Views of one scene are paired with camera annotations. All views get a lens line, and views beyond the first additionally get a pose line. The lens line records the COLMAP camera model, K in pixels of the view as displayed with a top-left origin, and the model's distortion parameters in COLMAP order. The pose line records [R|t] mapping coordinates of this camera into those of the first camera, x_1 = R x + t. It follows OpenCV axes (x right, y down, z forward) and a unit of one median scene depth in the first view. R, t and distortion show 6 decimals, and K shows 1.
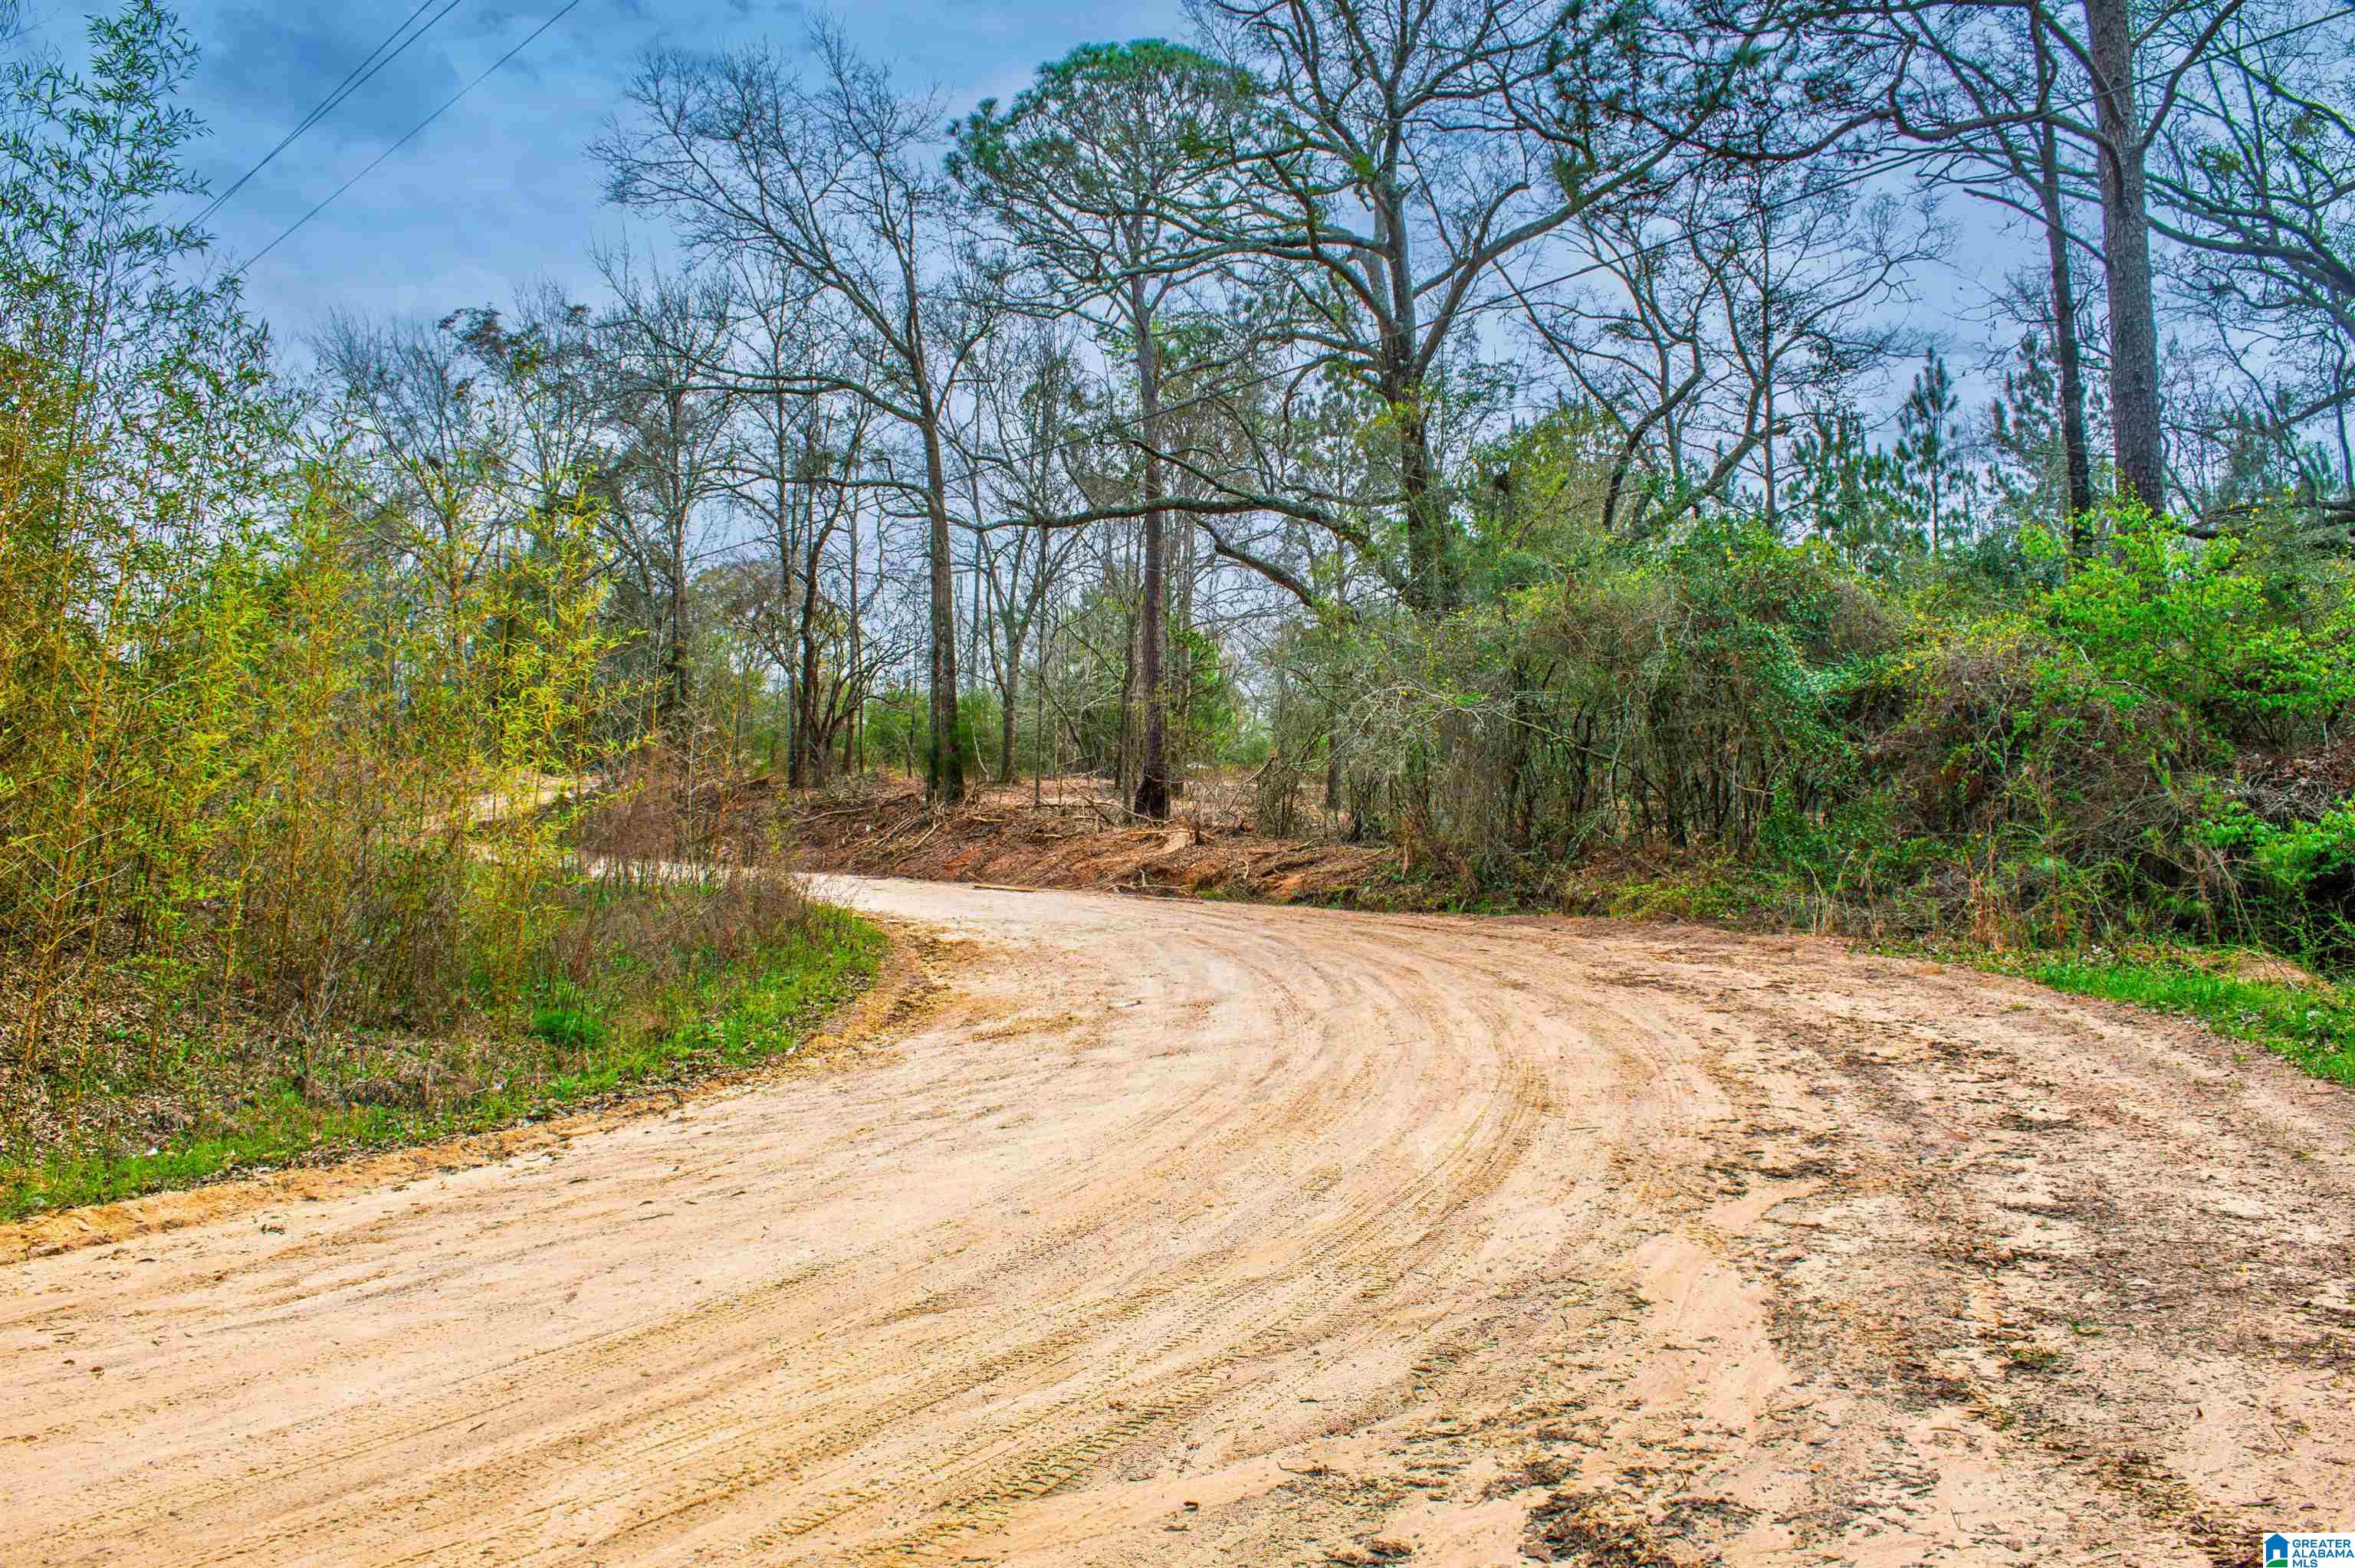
lens RADIAL K [[2109.9, 0, 1179.7], [0, 2109.9, 777.6], [0, 0, 1]] dist [-0.097578, 0.021034]
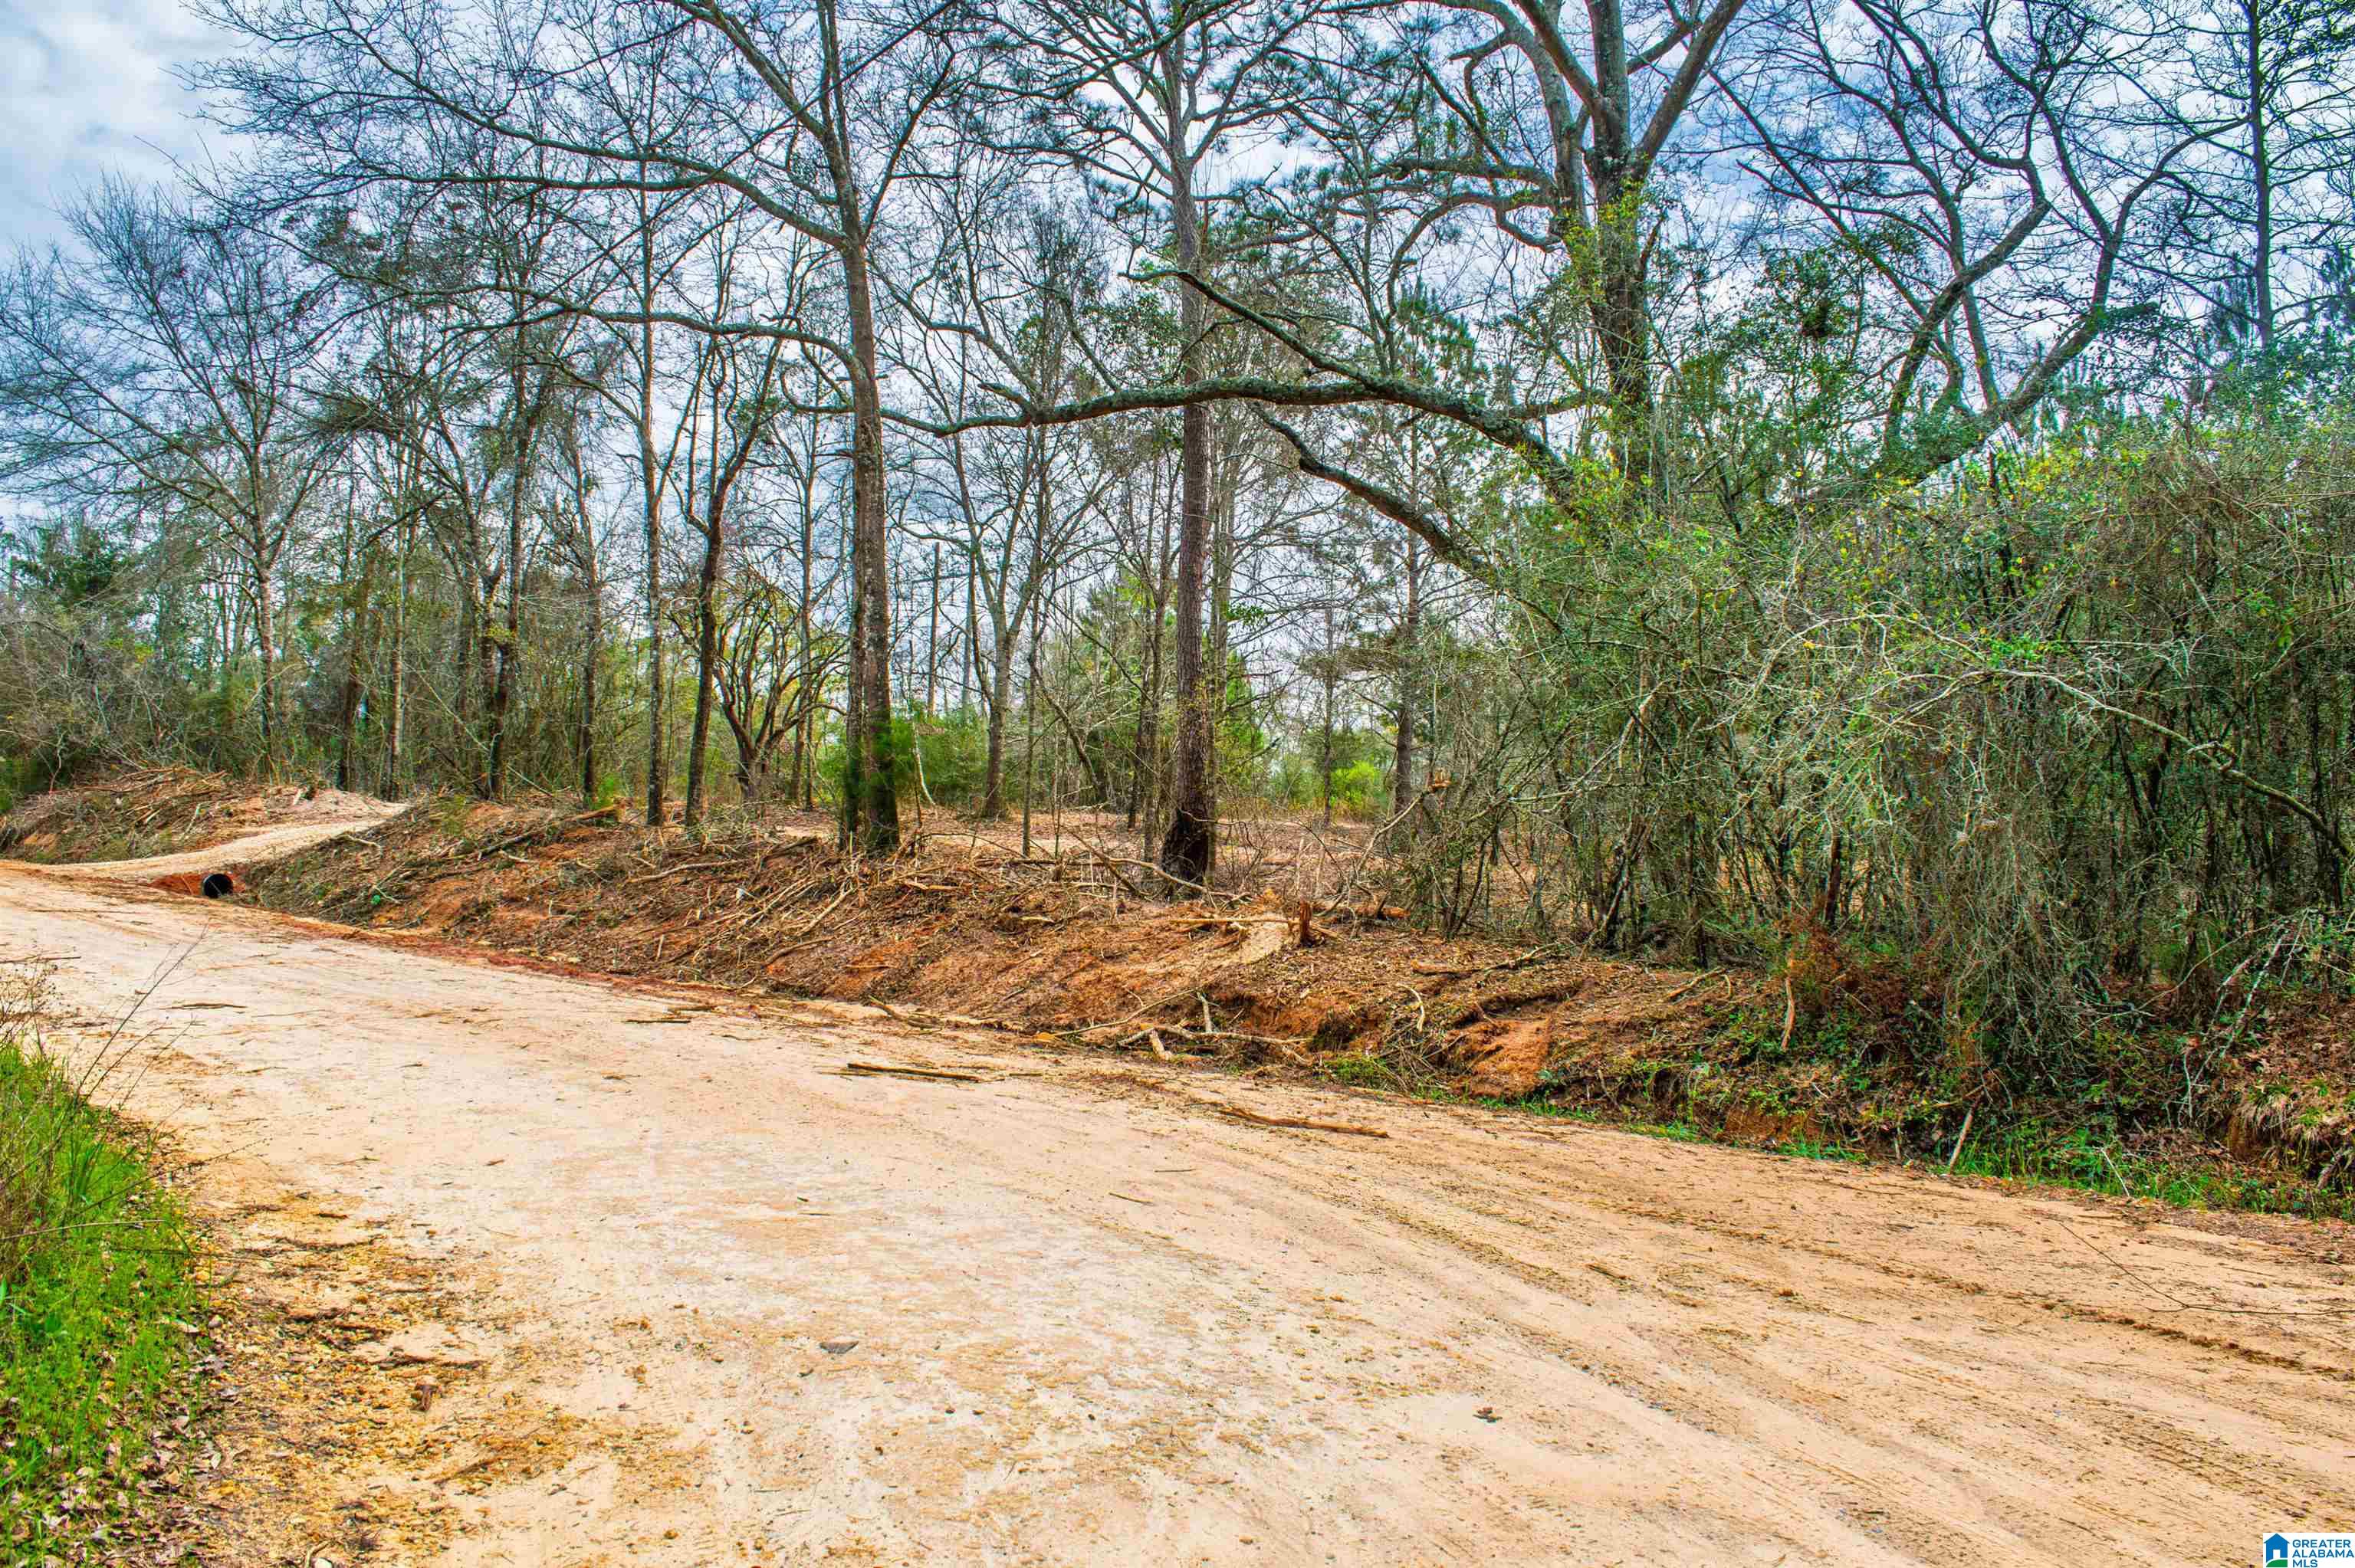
lens RADIAL K [[2109.9, 0, 1117.1], [0, 2109.9, 724.4], [0, 0, 1]] dist [-0.097578, 0.021034]
pose [[0.999403, 0.014284, -0.031465, -0.015253], [-0.015576, 0.999030, -0.041187, -0.001283], [0.030846, 0.041653, 0.998656, 0.303134]]
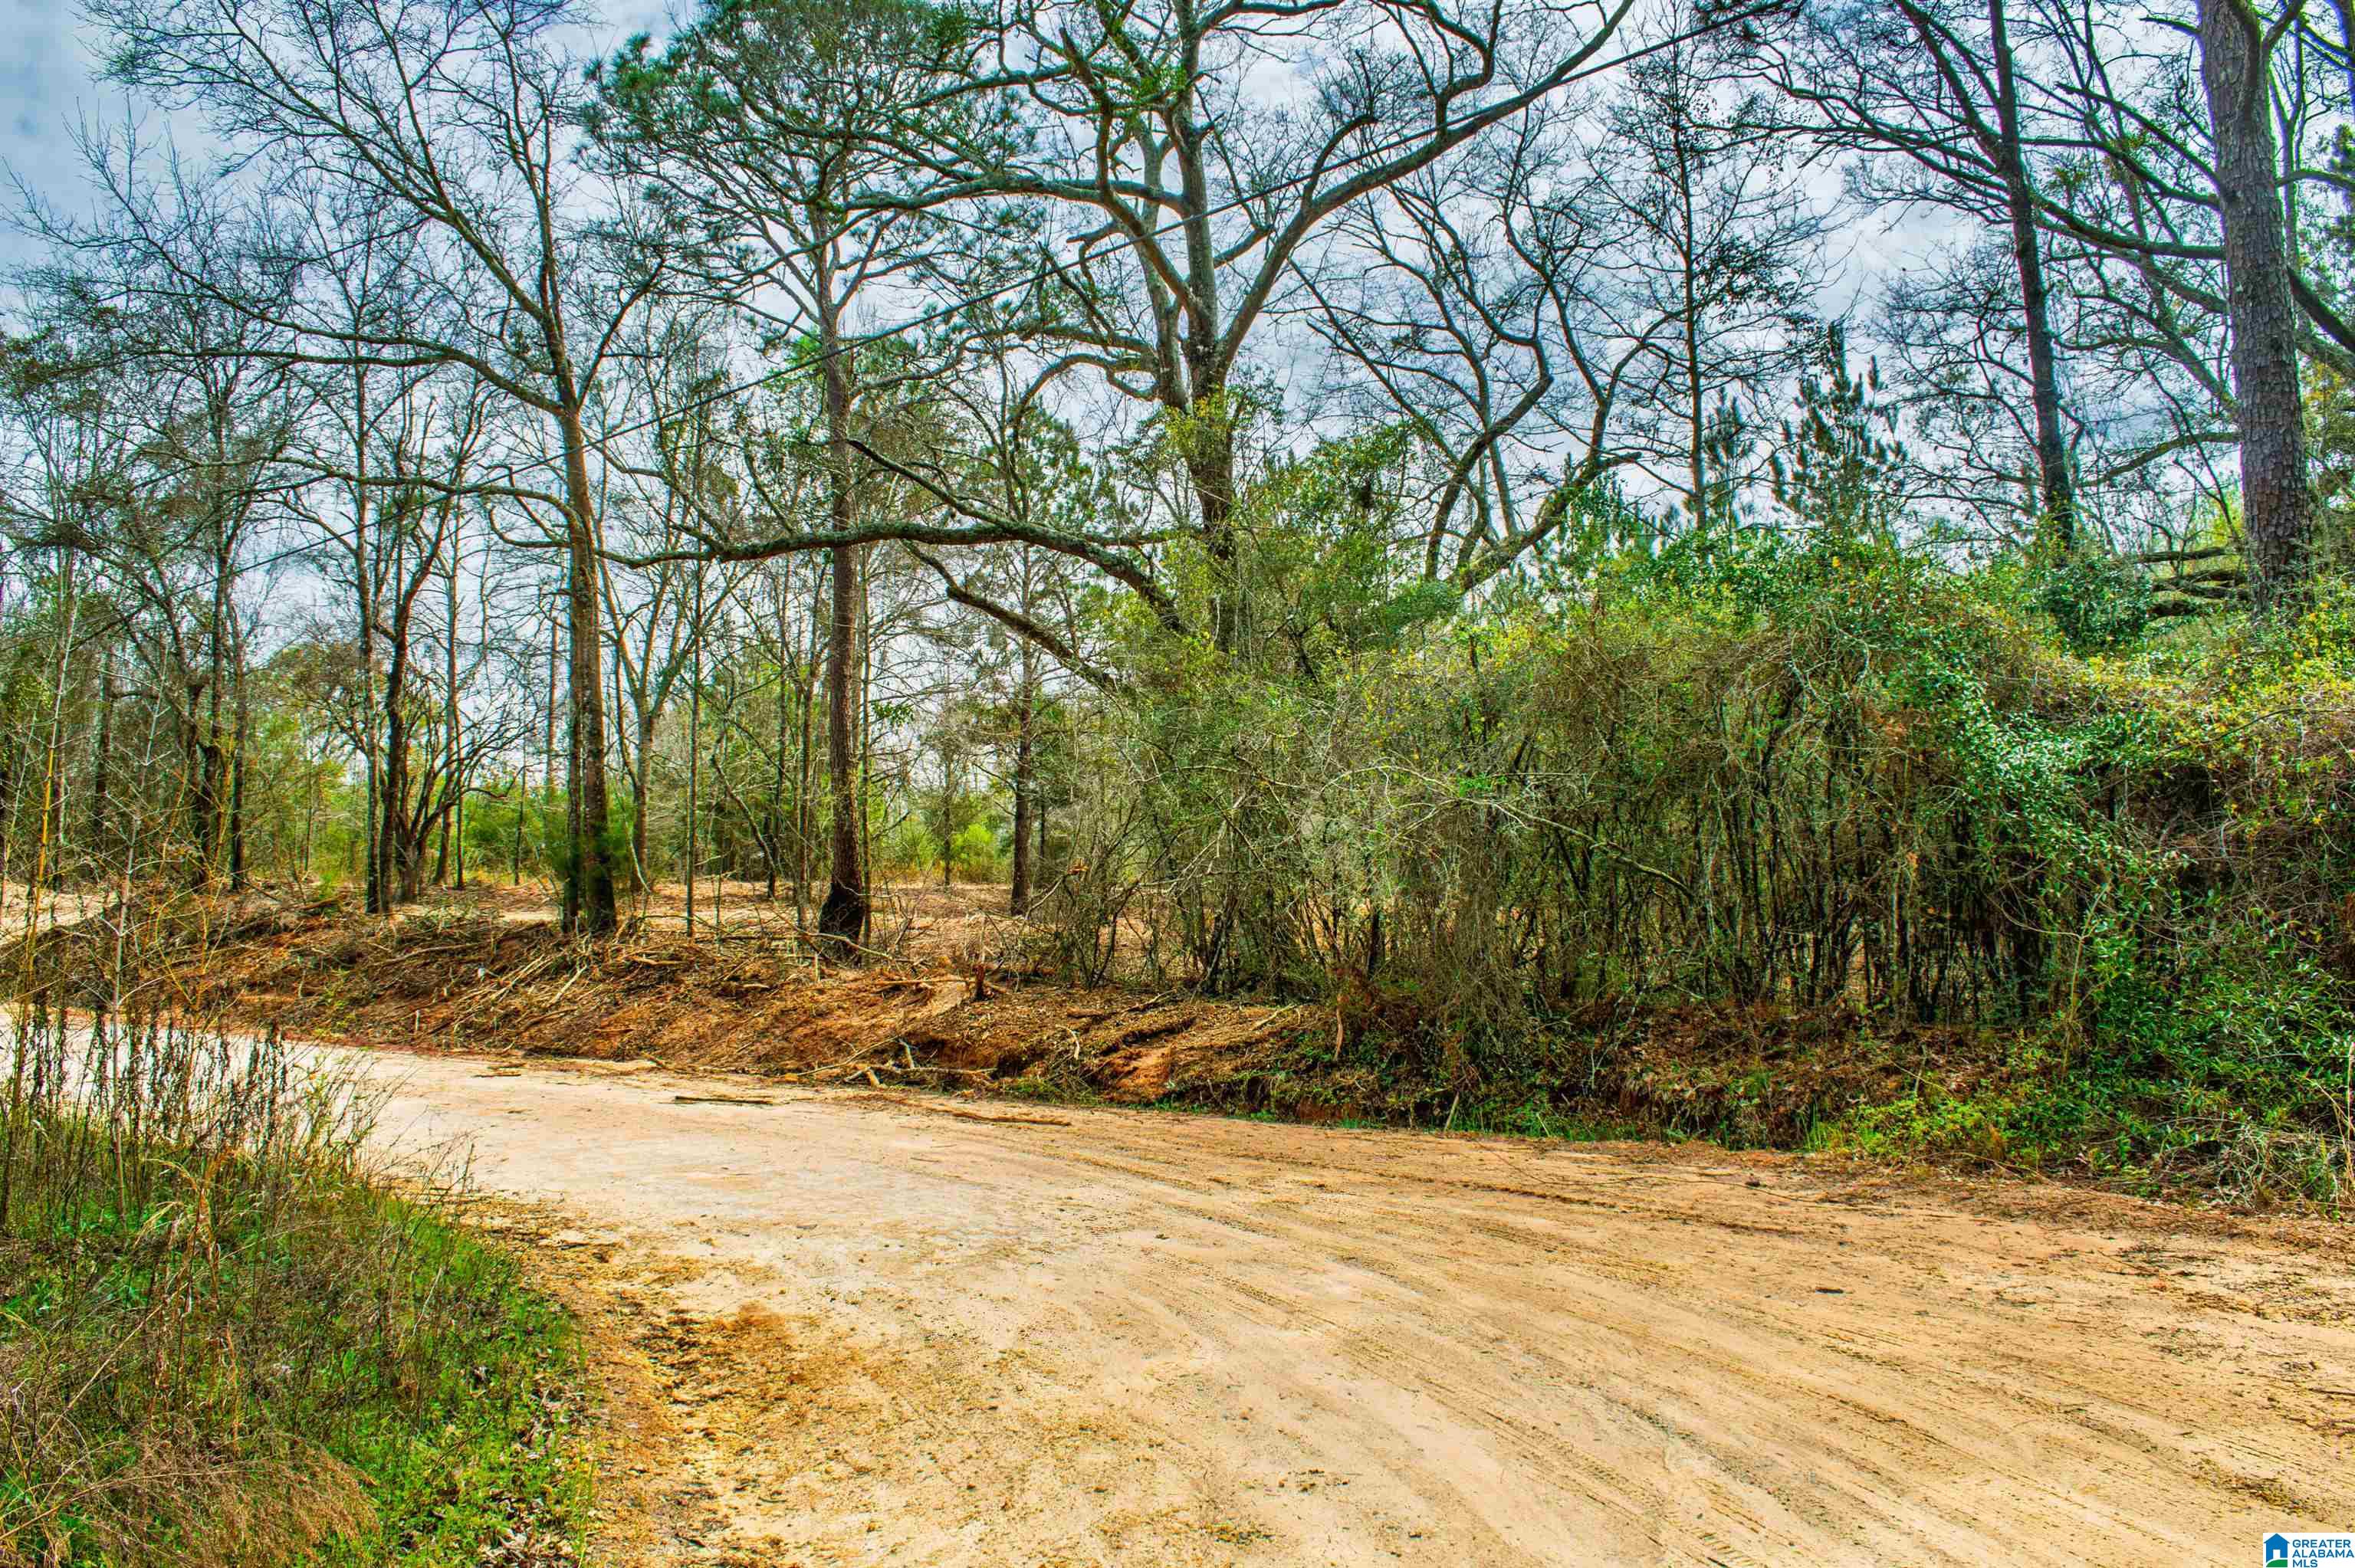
lens RADIAL K [[2109.9, 0, 1150.7], [0, 2109.9, 735.9], [0, 0, 1]] dist [-0.097578, 0.021034]
pose [[0.984953, -0.001397, 0.172814, -0.036291], [0.012329, 0.997987, -0.062203, -0.007142], [-0.172380, 0.063398, 0.982988, 0.203478]]
